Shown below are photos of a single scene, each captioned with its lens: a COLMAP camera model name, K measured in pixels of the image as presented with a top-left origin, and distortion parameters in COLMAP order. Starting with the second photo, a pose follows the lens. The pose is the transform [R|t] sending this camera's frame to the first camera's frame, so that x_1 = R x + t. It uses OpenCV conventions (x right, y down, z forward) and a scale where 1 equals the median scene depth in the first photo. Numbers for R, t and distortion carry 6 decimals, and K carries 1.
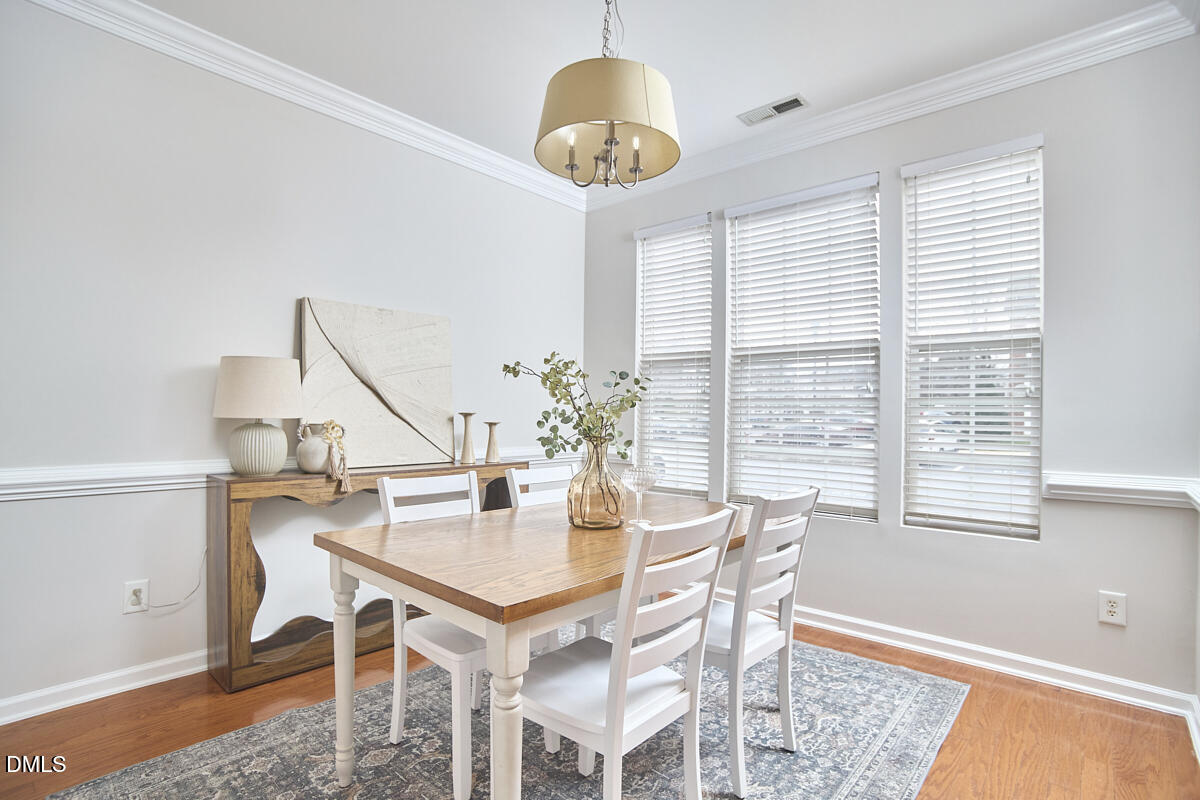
lens RADIAL K [[589.8, 0, 589.6], [0, 589.8, 408.7], [0, 0, 1]] dist [-0.090451, 0.047170]
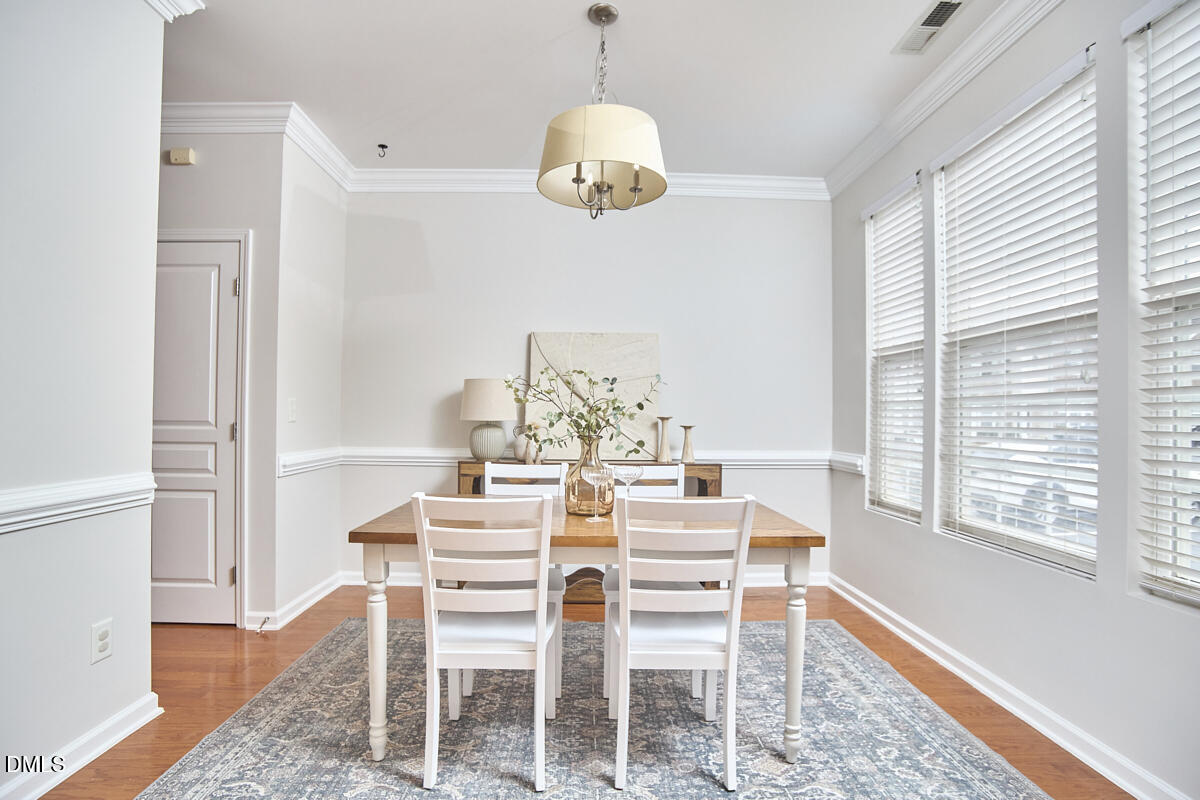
lens RADIAL K [[589.8, 0, 589.6], [0, 589.8, 408.7], [0, 0, 1]] dist [-0.090451, 0.047170]
pose [[0.683506, -0.013447, -0.729821, 0.757794], [0.004827, 0.999892, -0.013903, 0.009183], [0.729929, 0.005980, 0.683497, 0.192543]]
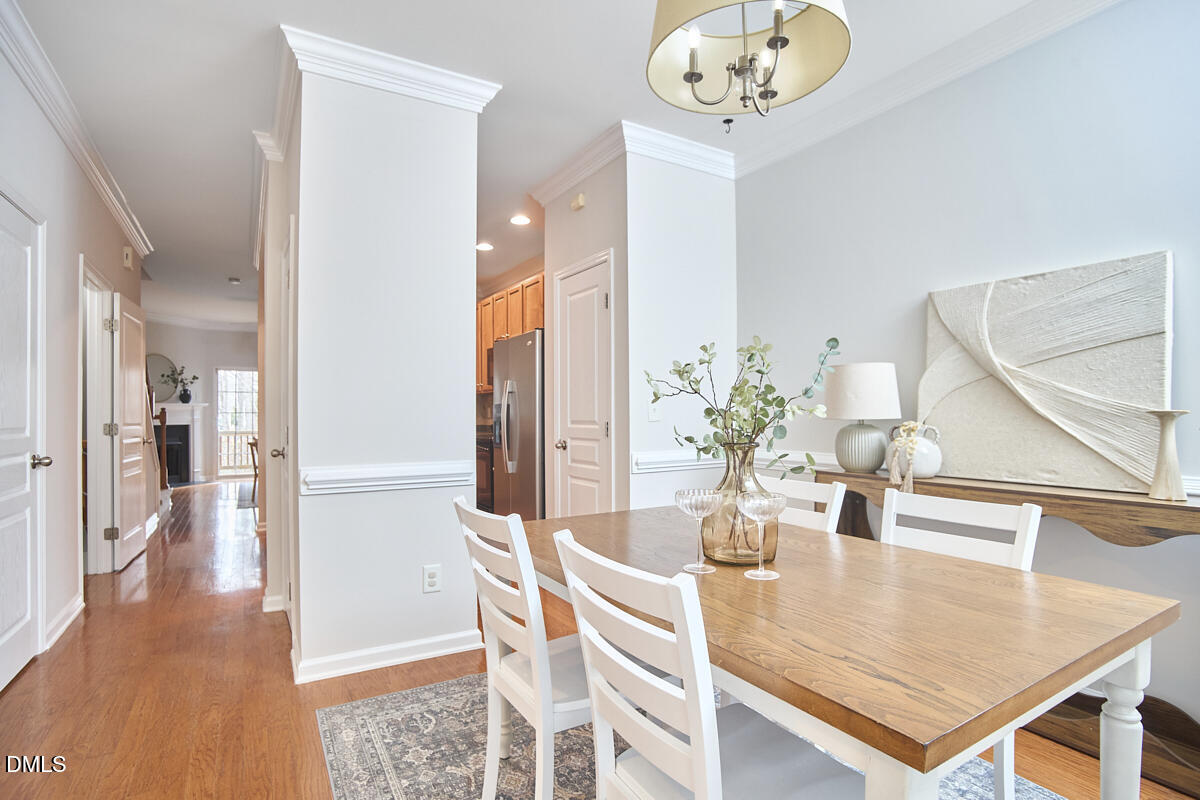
lens RADIAL K [[589.8, 0, 589.6], [0, 589.8, 408.7], [0, 0, 1]] dist [-0.090451, 0.047170]
pose [[-0.282590, -0.015622, -0.959114, 0.715782], [0.010143, 0.999763, -0.019272, 0.012970], [0.959187, -0.015175, -0.282364, 0.918271]]
